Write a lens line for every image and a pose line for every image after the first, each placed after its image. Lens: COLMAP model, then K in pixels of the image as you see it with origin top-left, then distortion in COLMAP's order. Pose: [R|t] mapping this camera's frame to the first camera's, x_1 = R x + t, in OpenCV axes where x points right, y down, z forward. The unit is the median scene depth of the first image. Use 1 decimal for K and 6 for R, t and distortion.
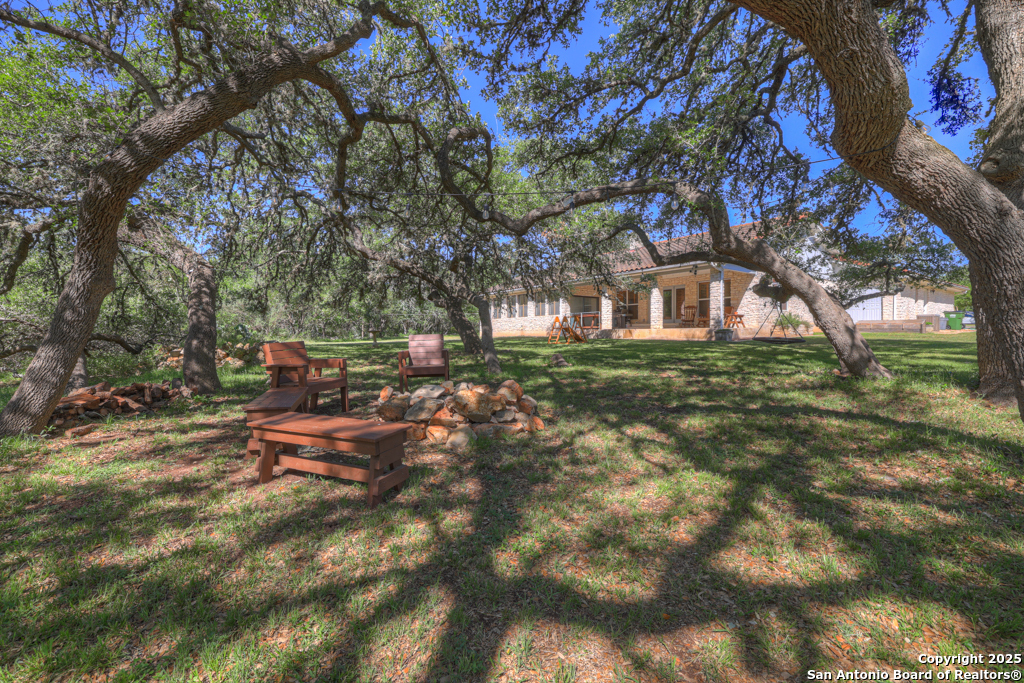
lens RADIAL K [[437.6, 0, 500.9], [0, 437.6, 342.7], [0, 0, 1]] dist [-0.031868, 0.008178]
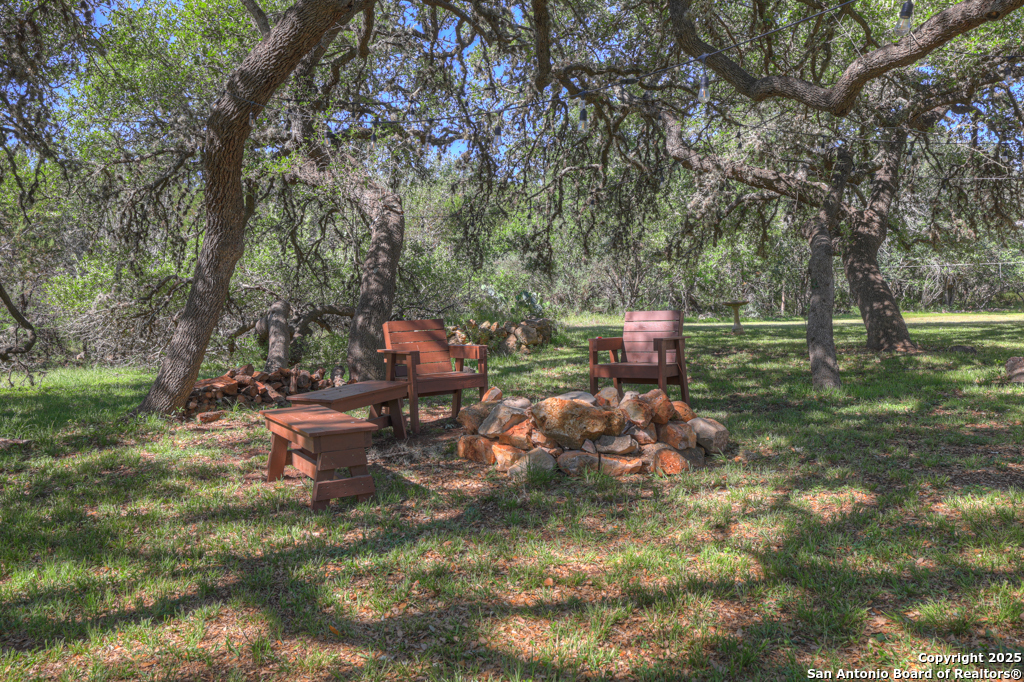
lens RADIAL K [[891.6, 0, 513.1], [0, 891.6, 345.7], [0, 0, 1]] dist [0.000693, 0.000949]
pose [[0.794346, 0.031487, -0.606649, 0.536181], [-0.017213, 0.999421, 0.029334, -0.004569], [0.607222, -0.012859, 0.794428, -0.071167]]
